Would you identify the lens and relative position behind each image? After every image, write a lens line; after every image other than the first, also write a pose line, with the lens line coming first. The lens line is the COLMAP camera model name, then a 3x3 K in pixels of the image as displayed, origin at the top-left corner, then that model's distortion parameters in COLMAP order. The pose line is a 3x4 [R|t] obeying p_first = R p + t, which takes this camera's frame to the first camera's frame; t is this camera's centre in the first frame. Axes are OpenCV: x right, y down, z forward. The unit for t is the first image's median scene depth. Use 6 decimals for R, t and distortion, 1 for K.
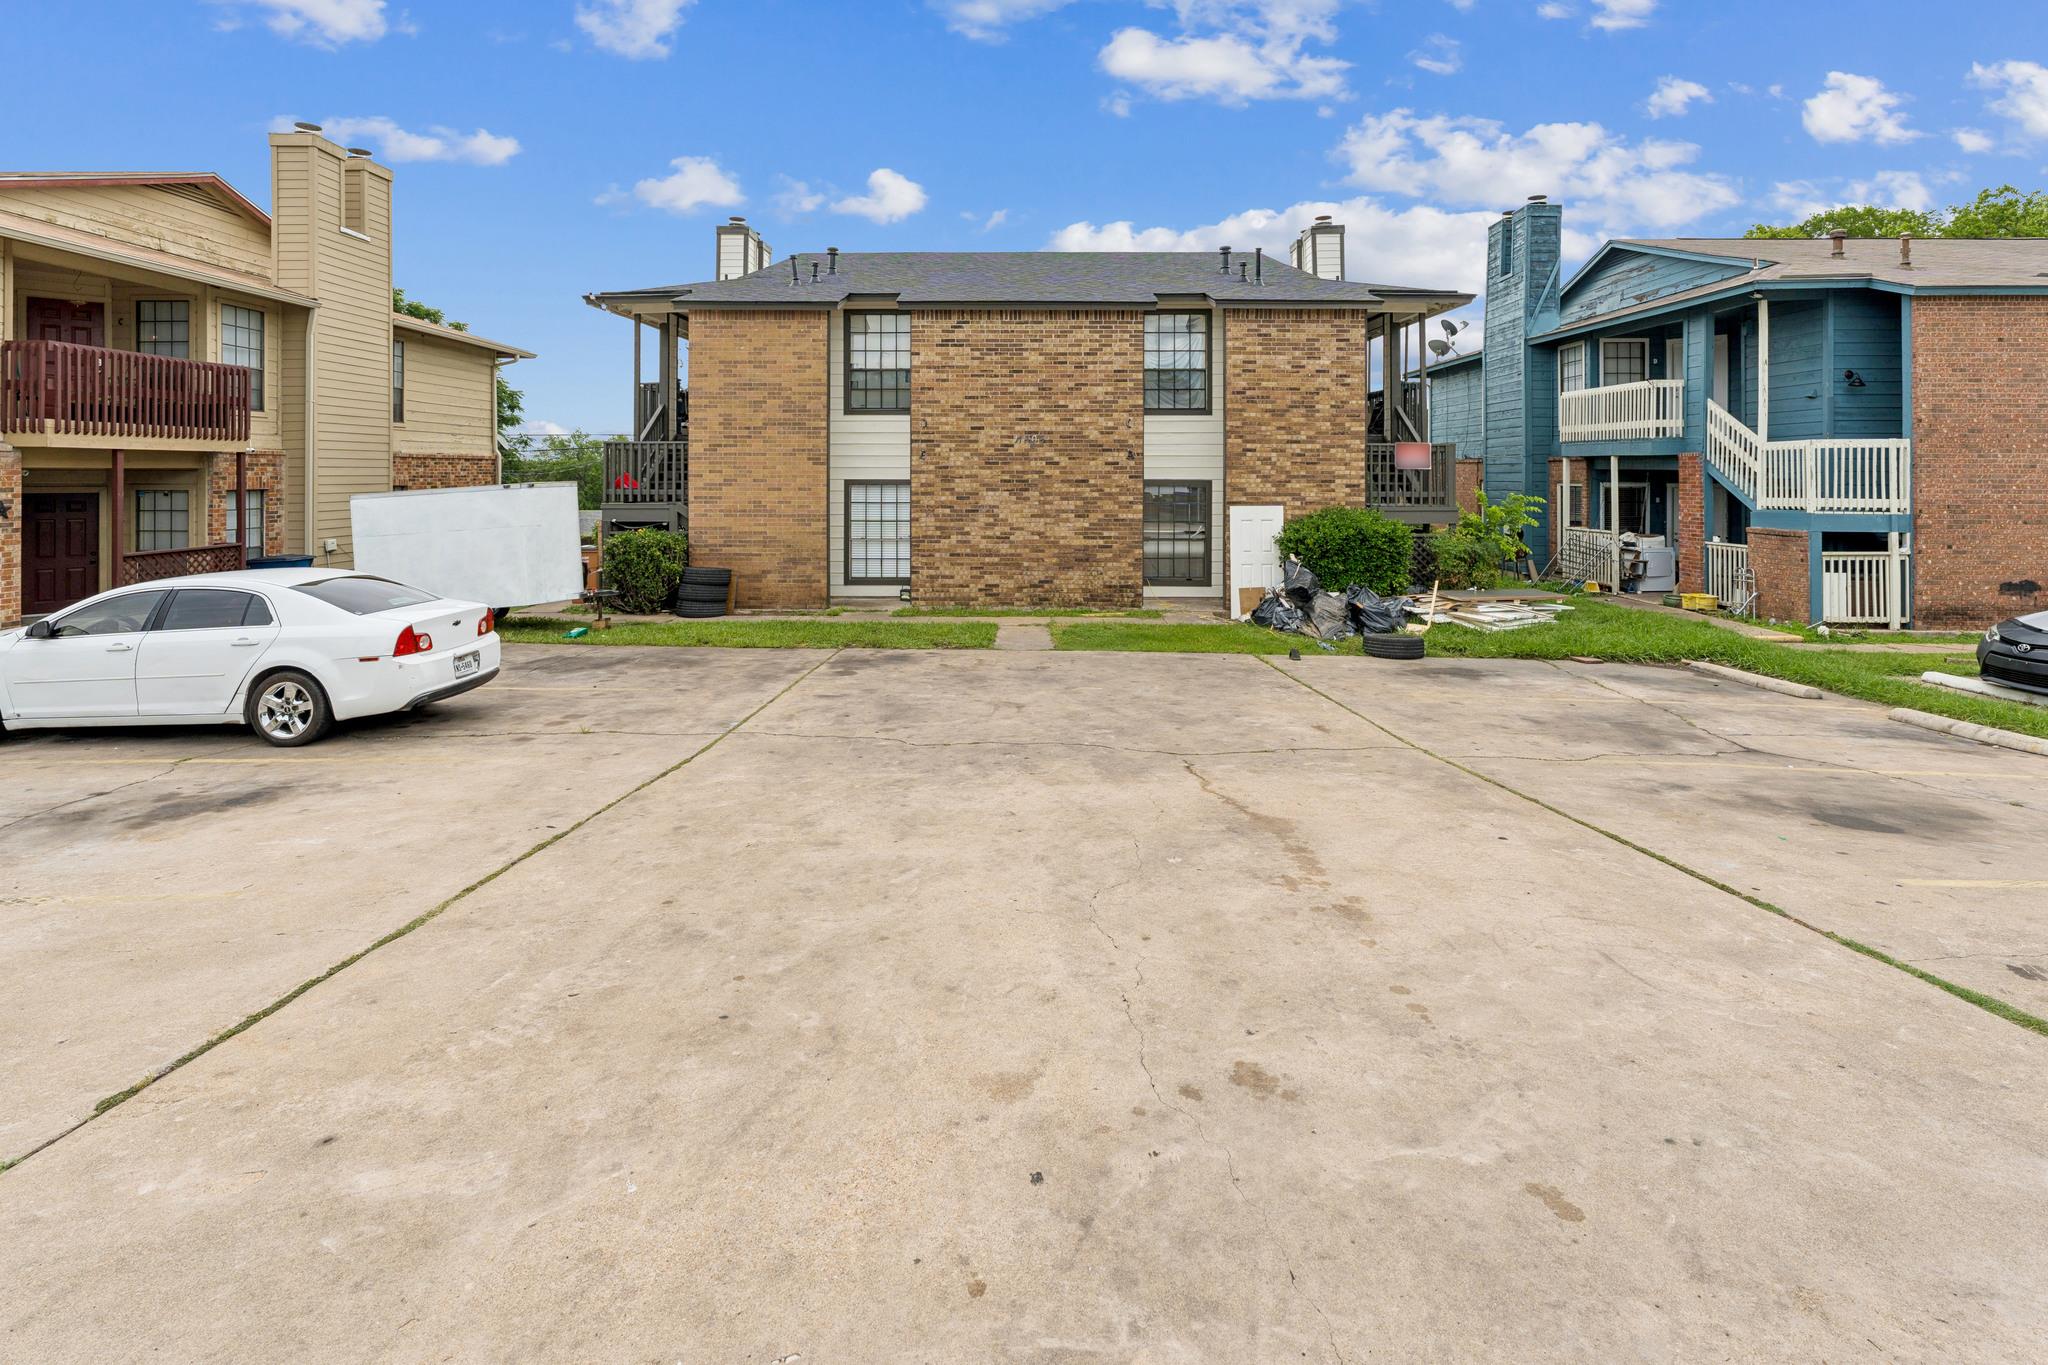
lens RADIAL K [[918.2, 0, 1101.4], [0, 918.2, 476.6], [0, 0, 1]] dist [0.002682, -0.001307]
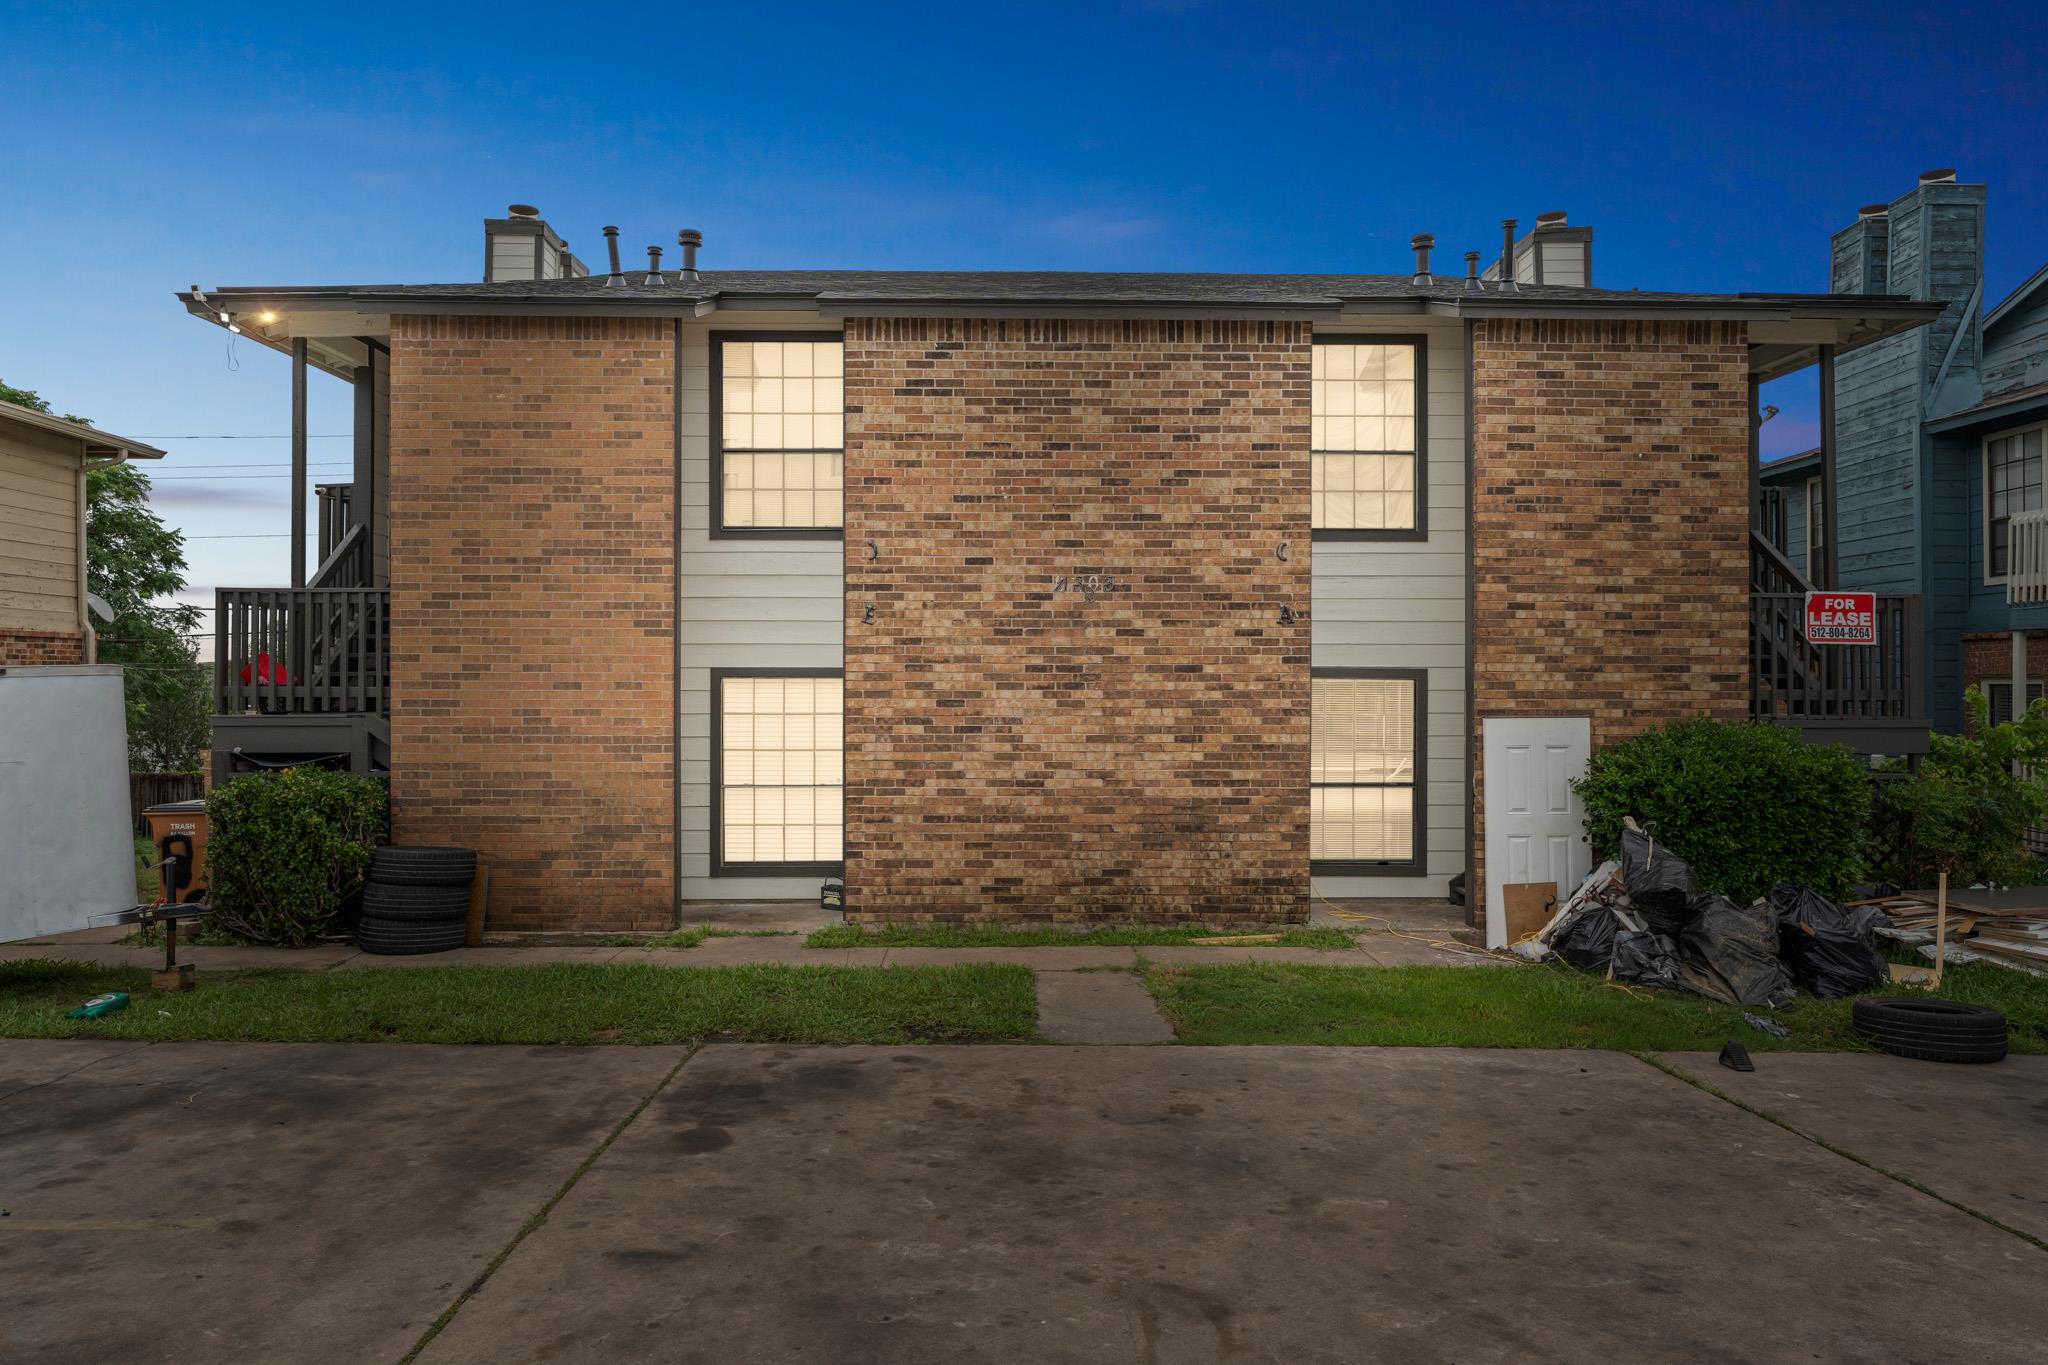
lens RADIAL K [[1297.9, 0, 1066.0], [0, 1297.9, 678.2], [0, 0, 1]] dist [0.003215, -0.002542]
pose [[0.999888, -0.002518, -0.014783, -0.077882], [0.002453, 0.999987, -0.004362, 0.013147], [0.014794, 0.004326, 0.999881, 0.304012]]
